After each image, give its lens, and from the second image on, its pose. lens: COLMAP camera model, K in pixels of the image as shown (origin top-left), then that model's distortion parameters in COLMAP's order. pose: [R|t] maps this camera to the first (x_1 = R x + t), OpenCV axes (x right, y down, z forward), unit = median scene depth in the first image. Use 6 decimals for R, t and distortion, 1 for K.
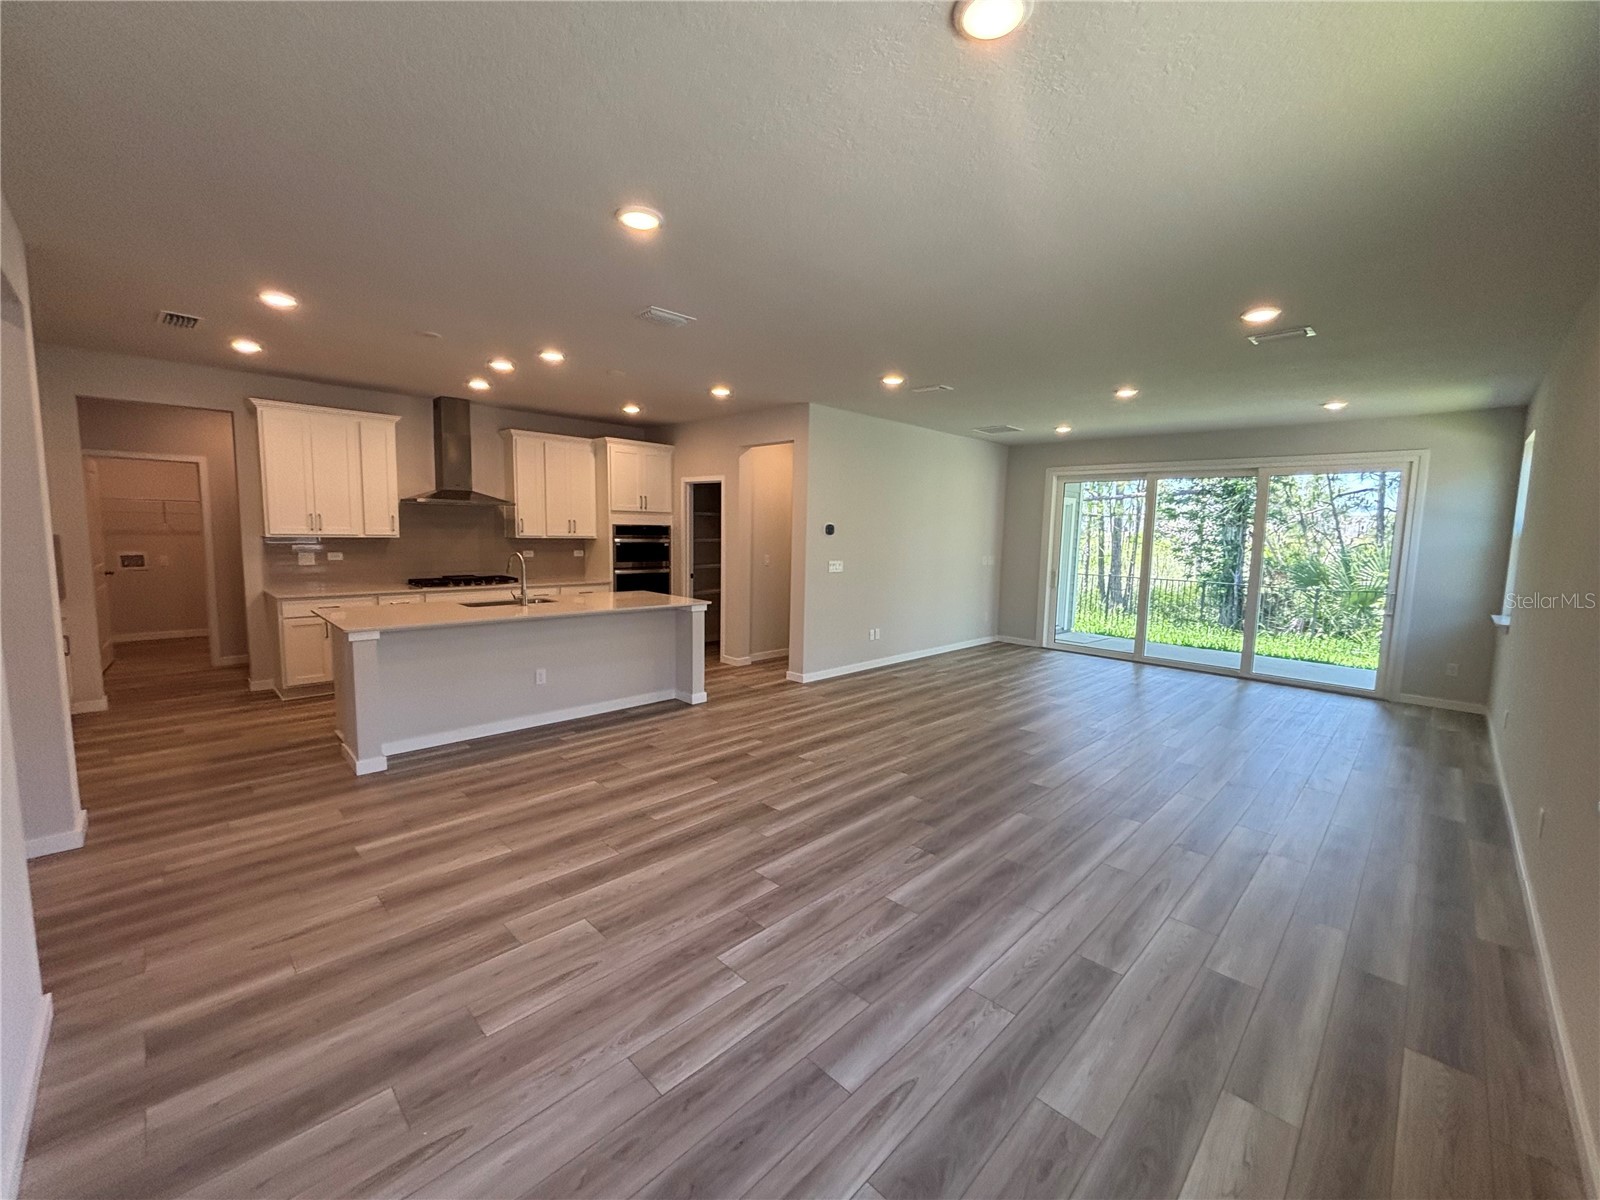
lens RADIAL K [[648.3, 0, 803.0], [0, 648.3, 595.4], [0, 0, 1]] dist [-0.000467, -0.000045]
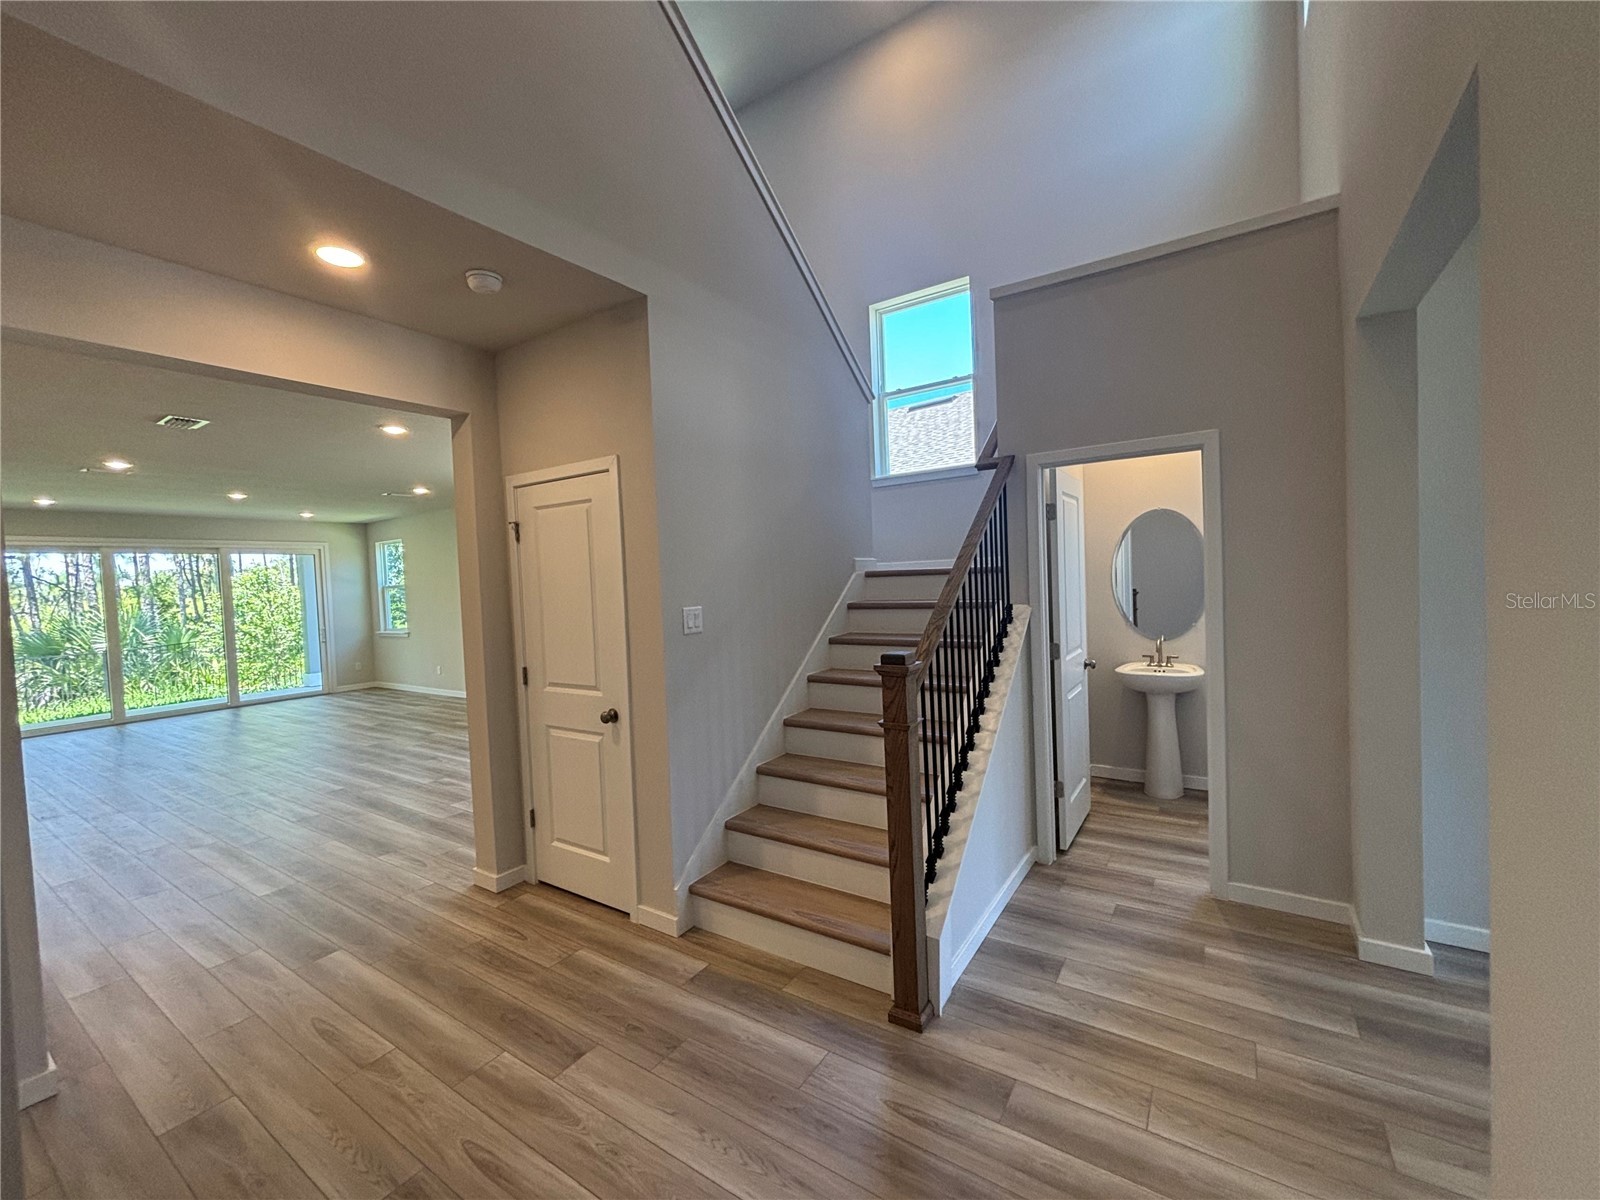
lens RADIAL K [[648.3, 0, 803.0], [0, 648.3, 595.4], [0, 0, 1]] dist [-0.000467, -0.000045]
pose [[-0.196867, -0.042590, 0.979505, -0.944325], [0.139892, 0.987614, 0.071059, -0.031093], [-0.970399, 0.151014, -0.188470, 0.115954]]
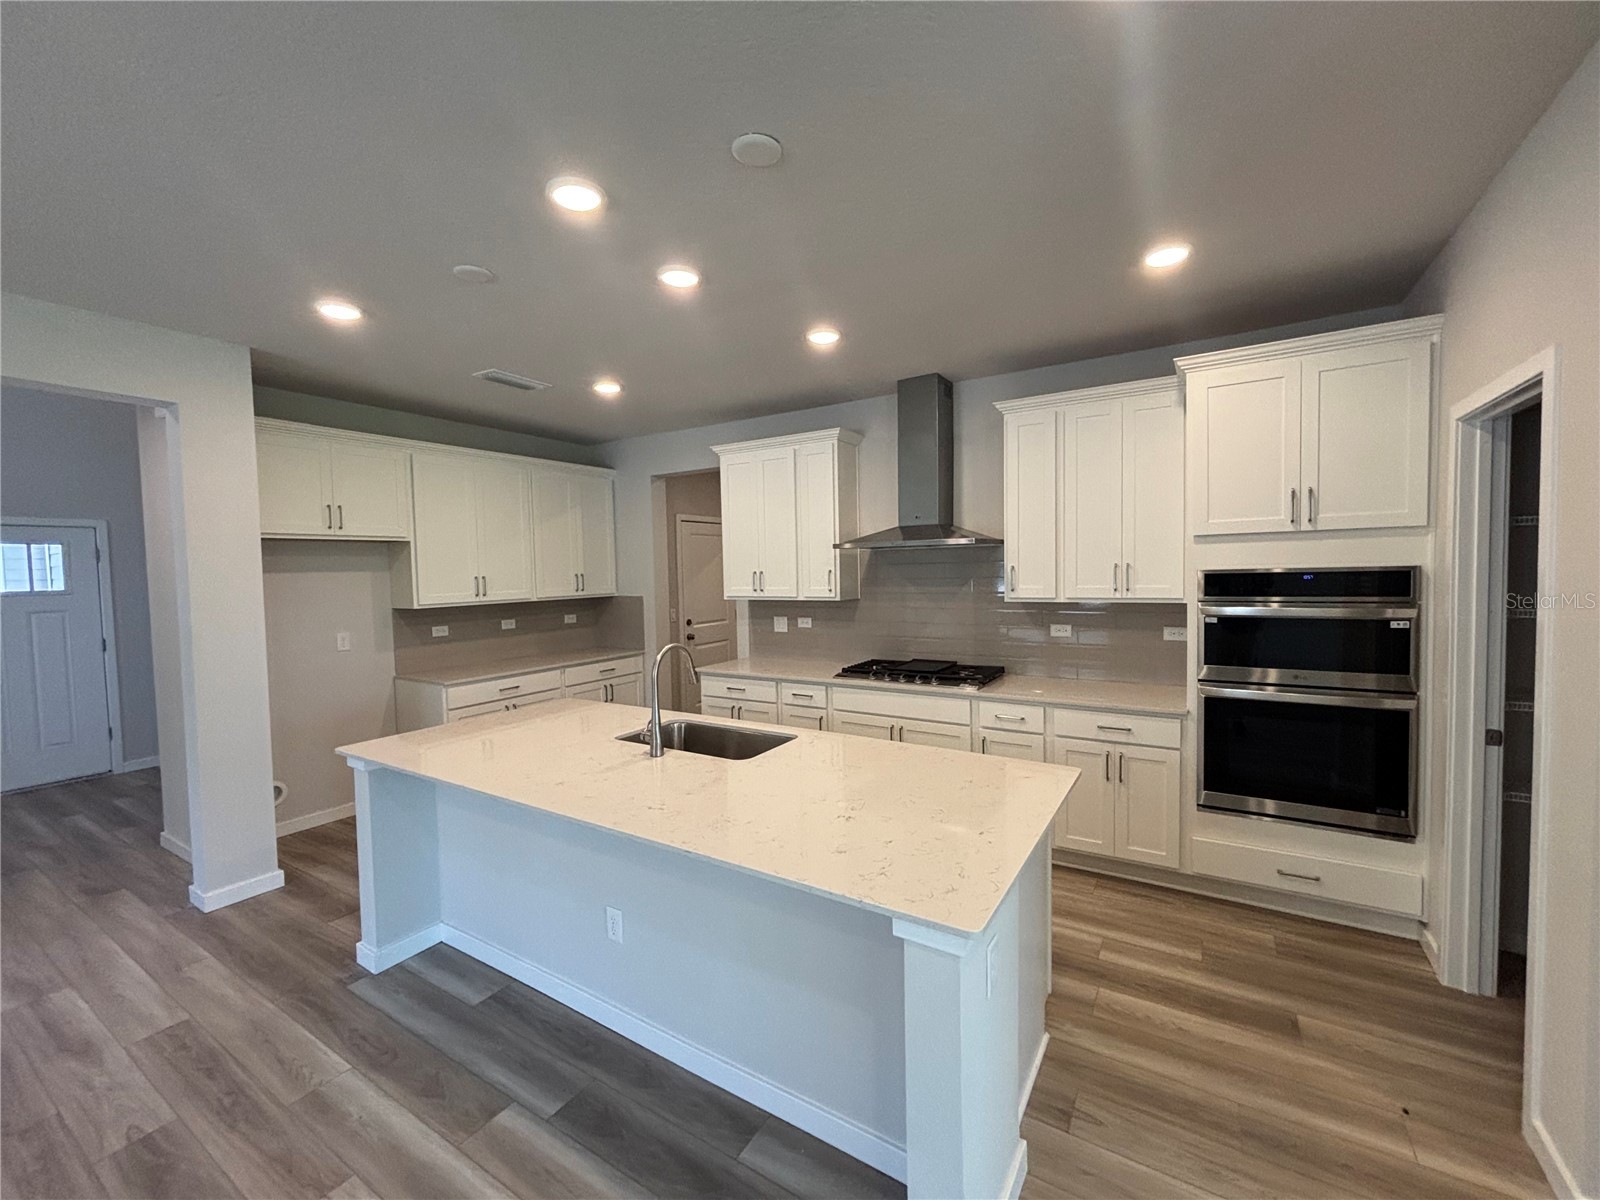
lens RADIAL K [[648.3, 0, 803.0], [0, 648.3, 595.4], [0, 0, 1]] dist [-0.000467, -0.000045]
pose [[0.224072, 0.014816, -0.974460, 0.051436], [-0.070899, 0.997483, -0.001137, -0.090515], [0.971990, 0.069343, 0.224559, 0.800740]]
